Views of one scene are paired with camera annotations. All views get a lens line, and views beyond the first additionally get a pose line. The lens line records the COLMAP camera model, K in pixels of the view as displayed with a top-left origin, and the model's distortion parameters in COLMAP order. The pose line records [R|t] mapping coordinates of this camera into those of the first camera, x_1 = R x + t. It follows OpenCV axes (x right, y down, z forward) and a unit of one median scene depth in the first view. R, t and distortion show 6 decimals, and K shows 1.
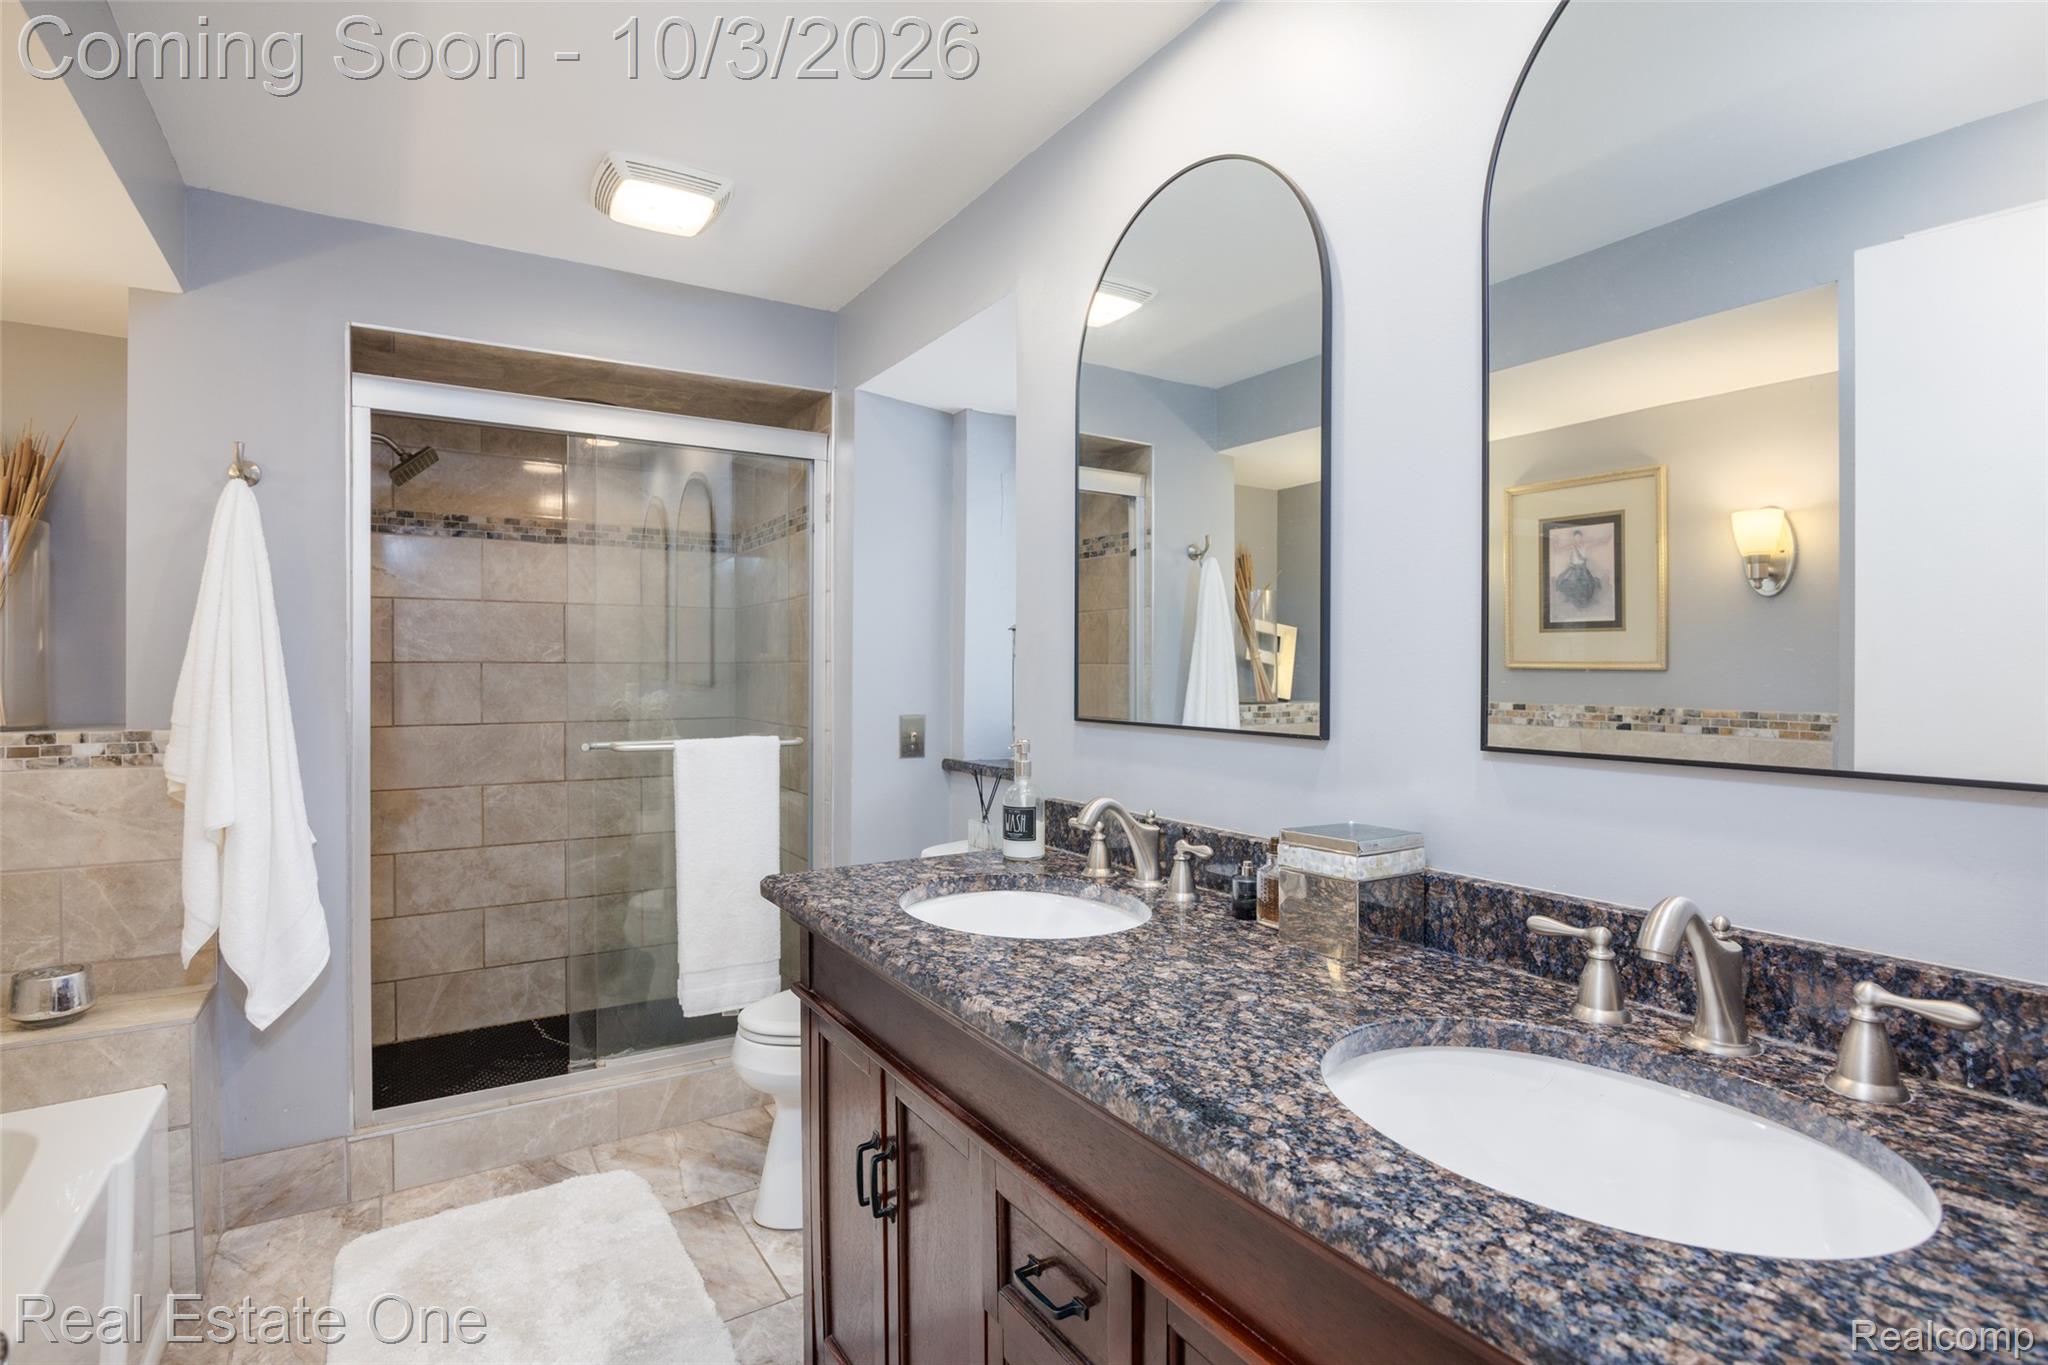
lens RADIAL K [[997.8, 0, 1014.6], [0, 997.8, 679.3], [0, 0, 1]] dist [-0.014176, -0.000851]
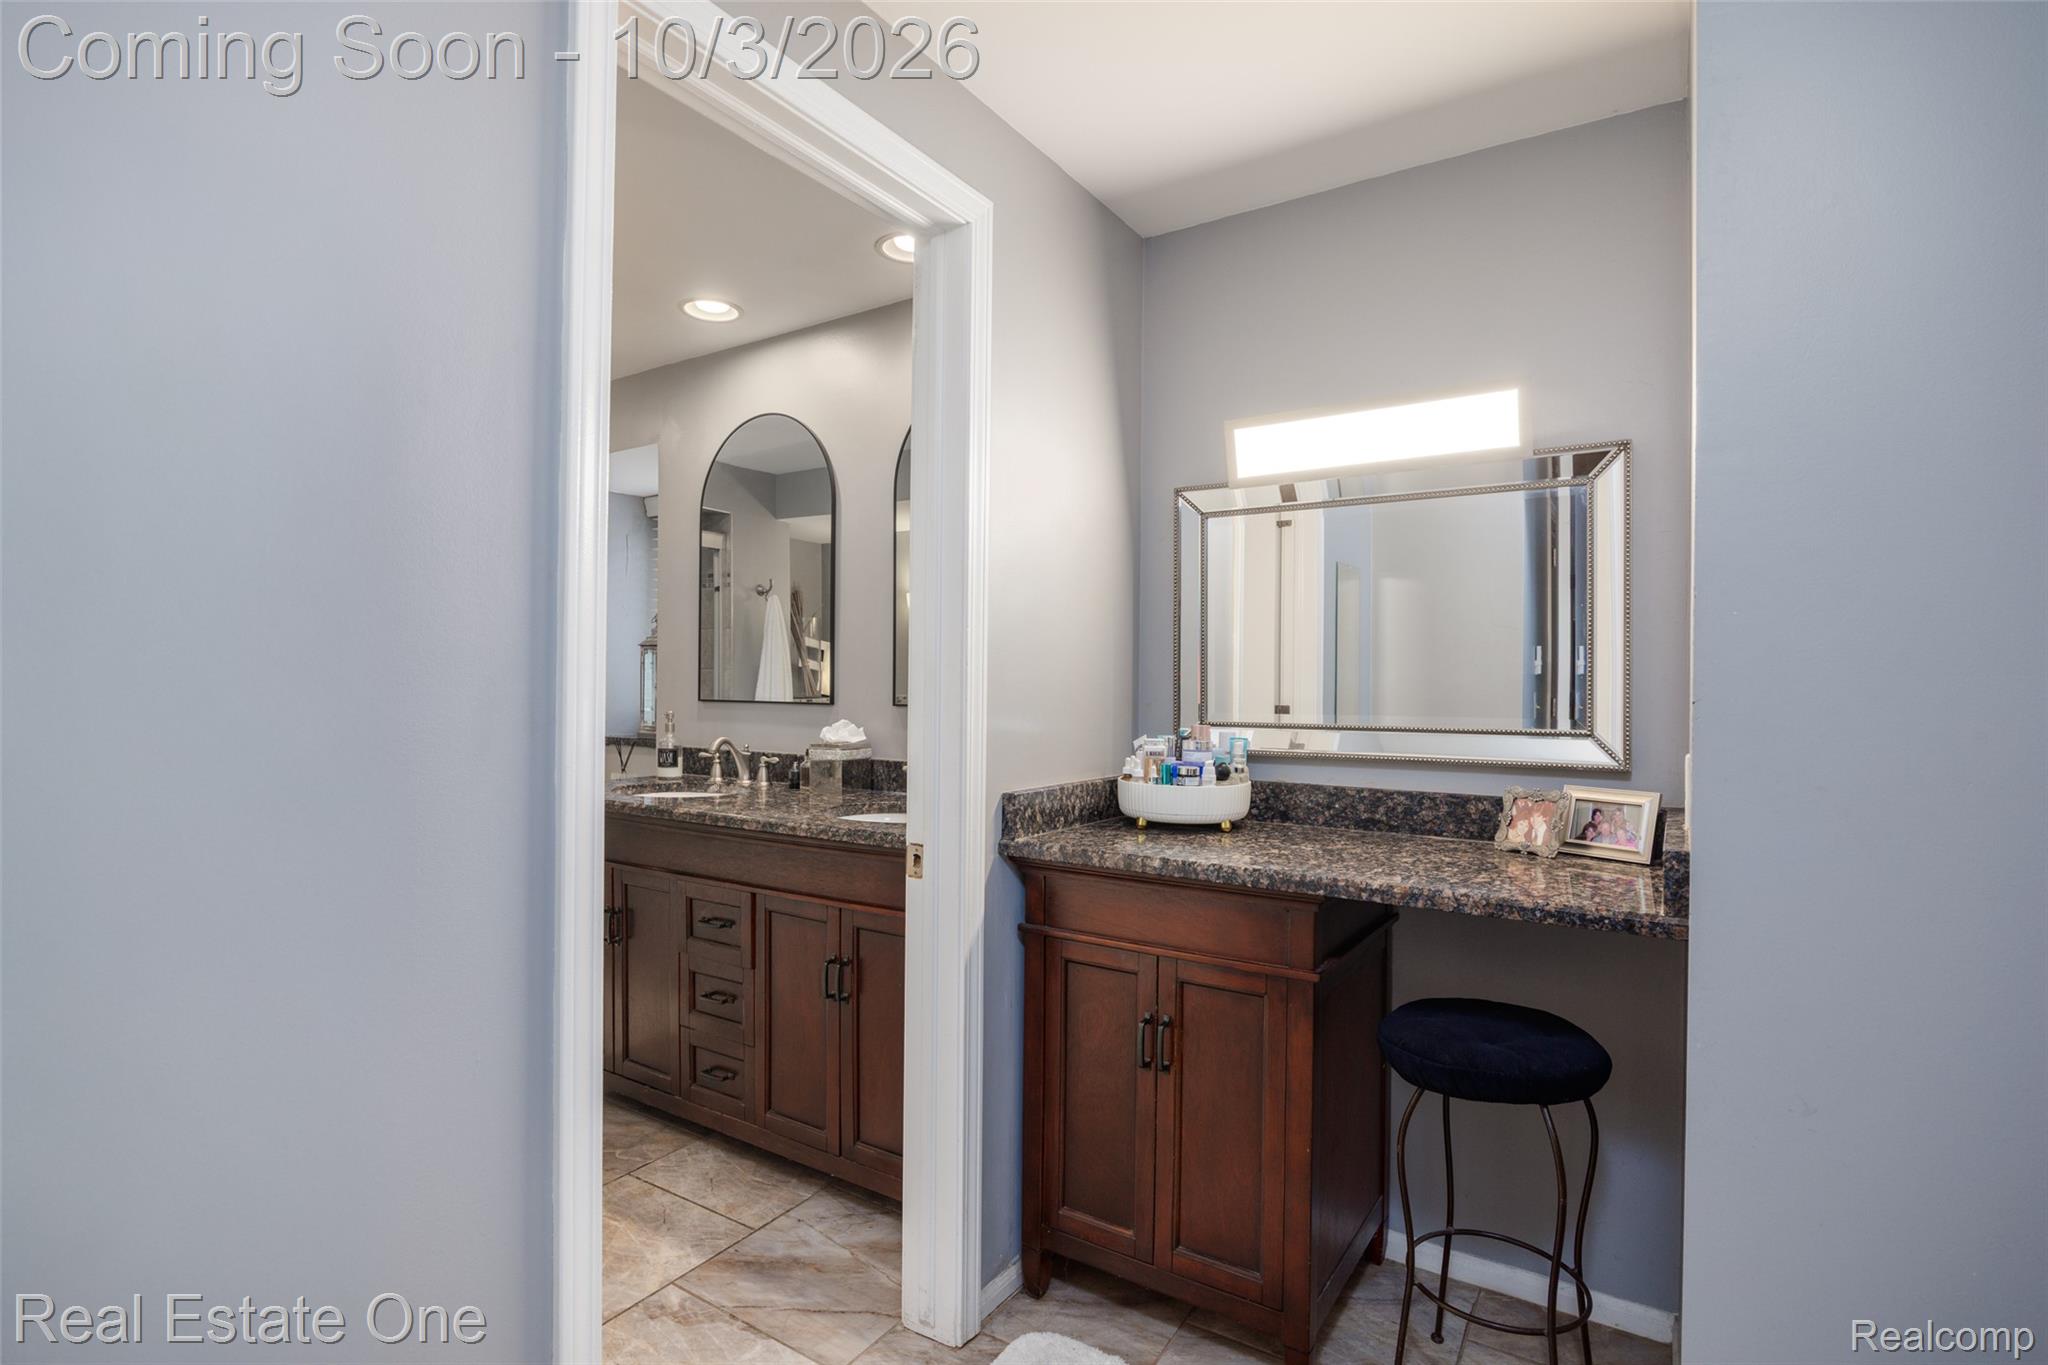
lens RADIAL K [[997.8, 0, 1009.6], [0, 997.8, 681.5], [0, 0, 1]] dist [-0.014176, -0.000851]
pose [[0.908267, -0.002405, 0.418384, -0.198238], [0.004817, 0.999977, -0.004711, 0.020747], [-0.418363, 0.006294, 0.908258, -0.925833]]
